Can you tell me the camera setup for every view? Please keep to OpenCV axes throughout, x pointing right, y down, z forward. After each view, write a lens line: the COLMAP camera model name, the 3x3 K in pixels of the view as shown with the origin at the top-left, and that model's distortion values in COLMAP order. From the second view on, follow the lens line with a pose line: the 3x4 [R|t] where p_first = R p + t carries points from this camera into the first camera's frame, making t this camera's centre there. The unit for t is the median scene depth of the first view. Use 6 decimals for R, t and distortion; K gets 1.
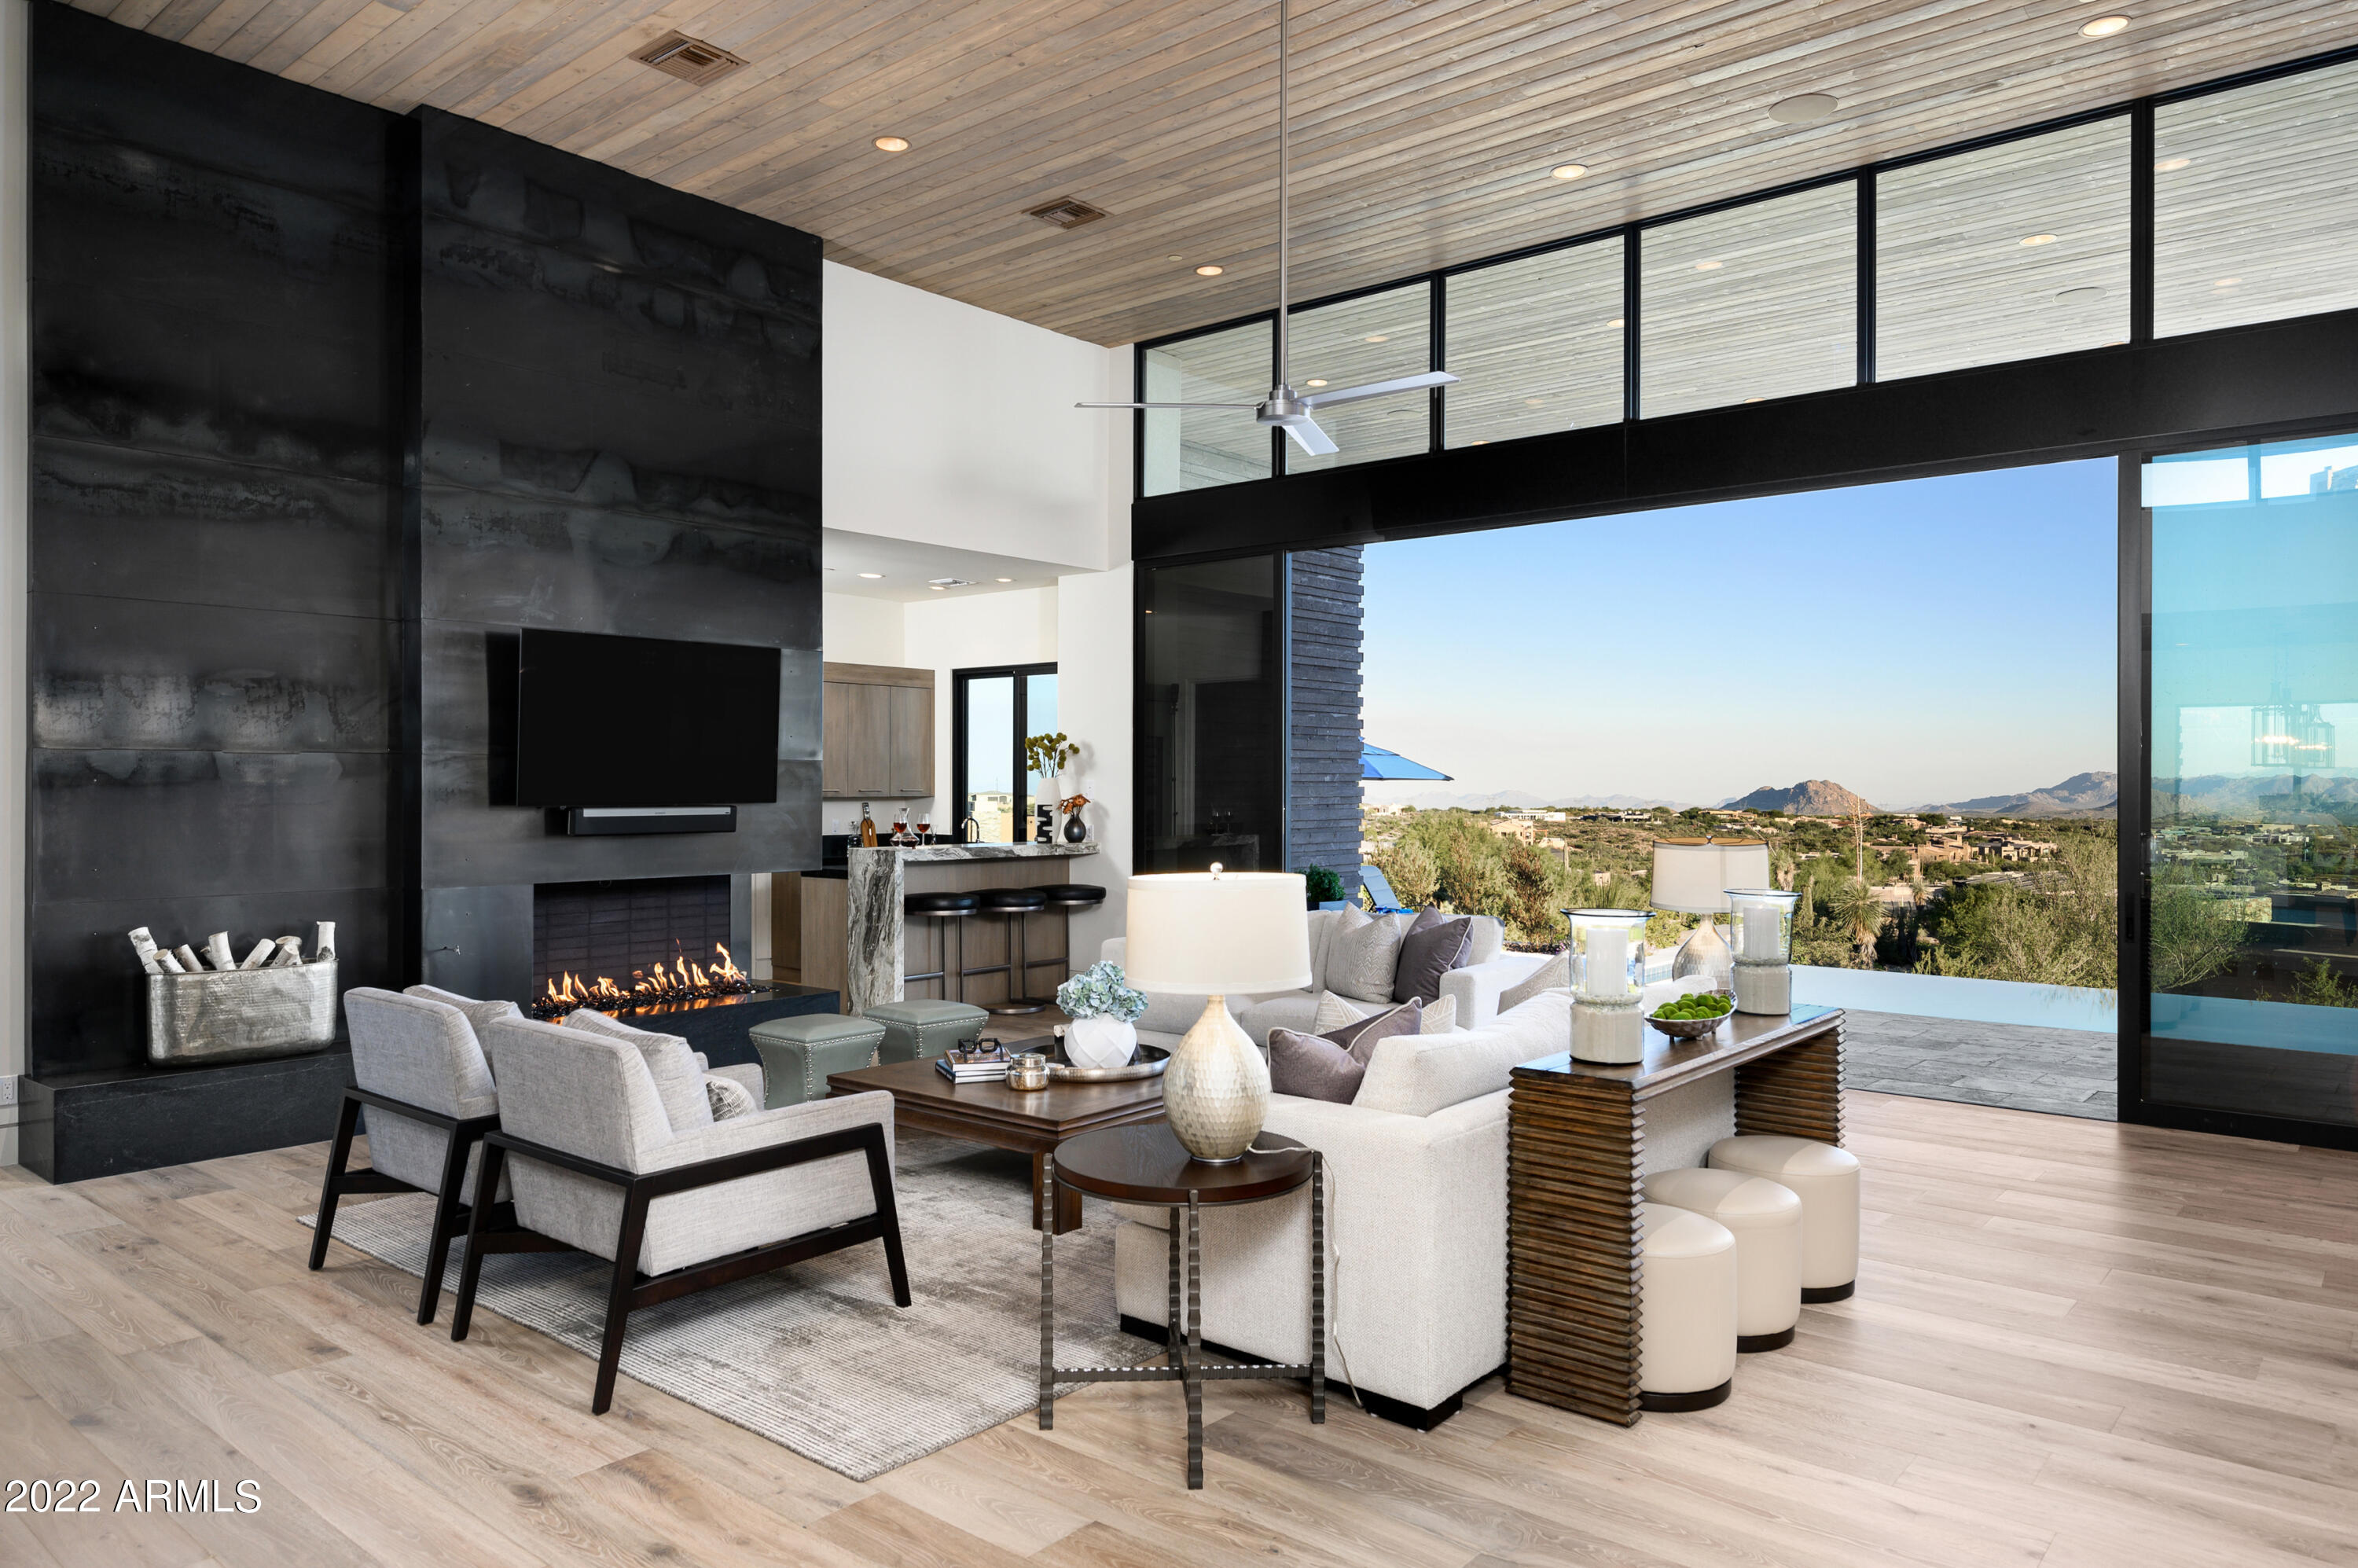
lens RADIAL K [[1530.7, 0, 1174.8], [0, 1530.7, 772.6], [0, 0, 1]] dist [-0.002212, 0.002430]
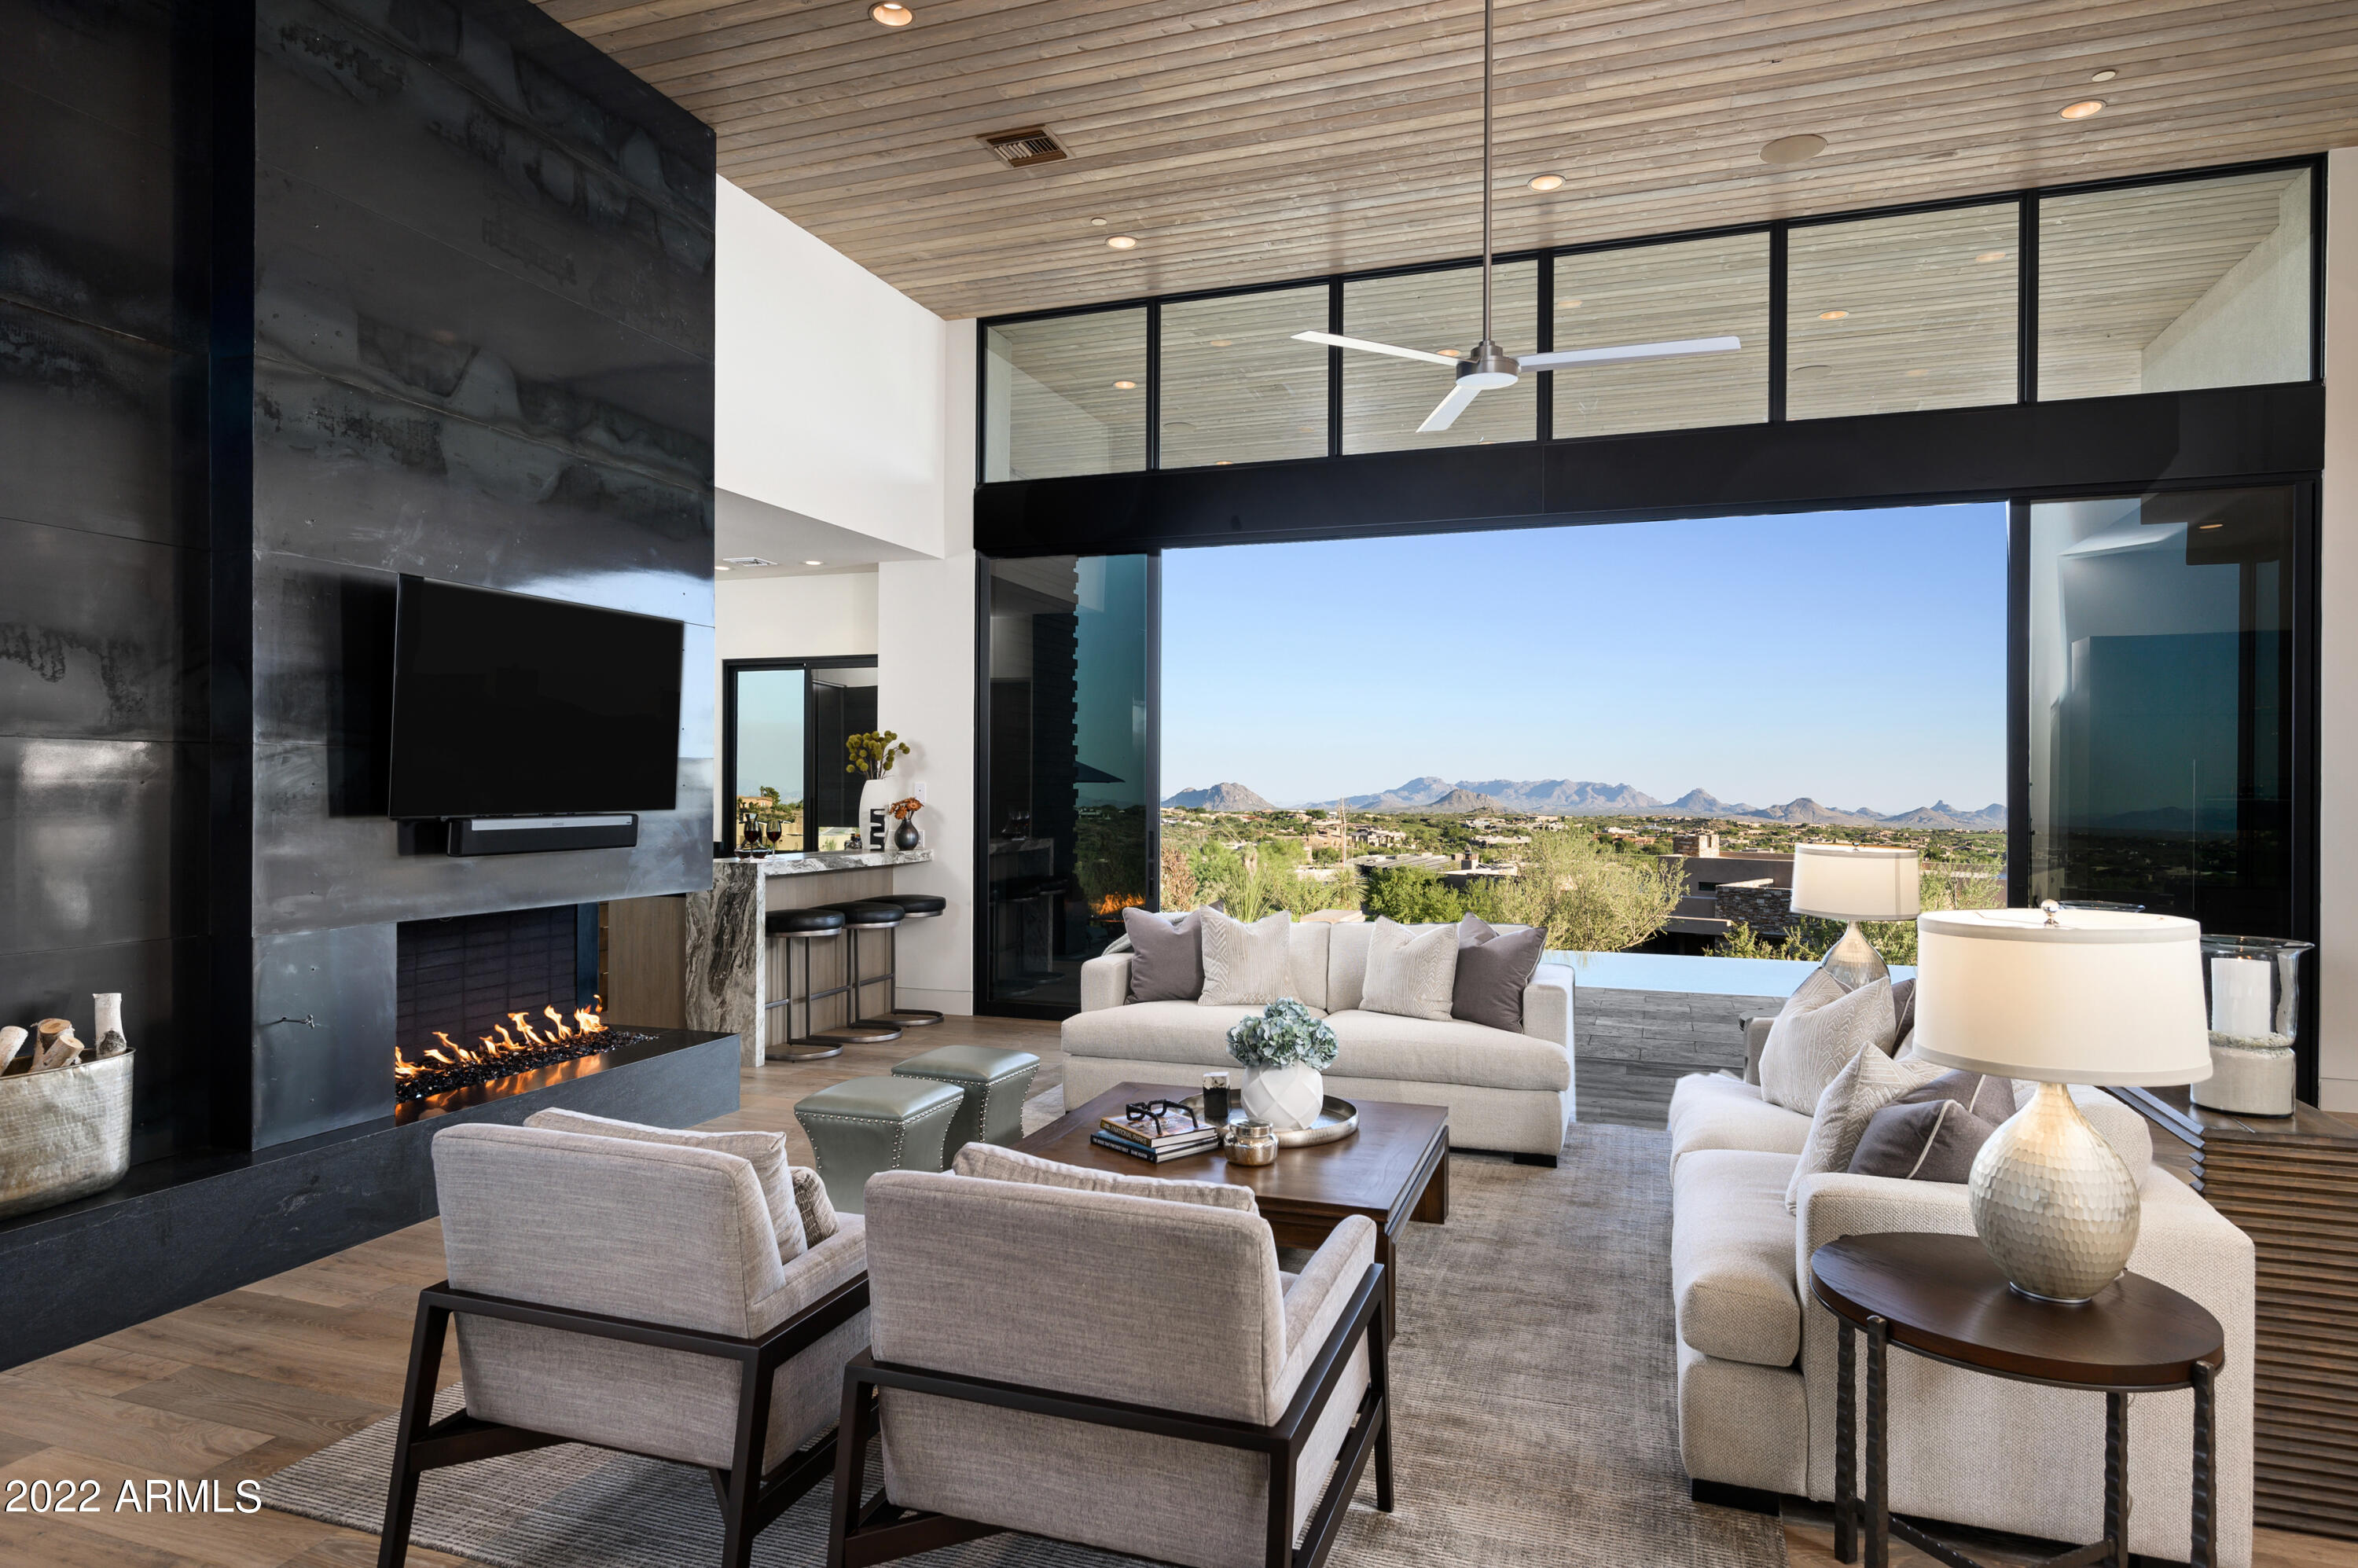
lens RADIAL K [[1358.6, 0, 1178.1], [0, 1358.6, 777.5], [0, 0, 1]] dist [0.002734, -0.000230]
pose [[0.936527, 0.005044, 0.350559, -0.278546], [-0.005806, 0.999983, 0.001122, 0.000069], [-0.350547, -0.003086, 0.936540, 0.240152]]
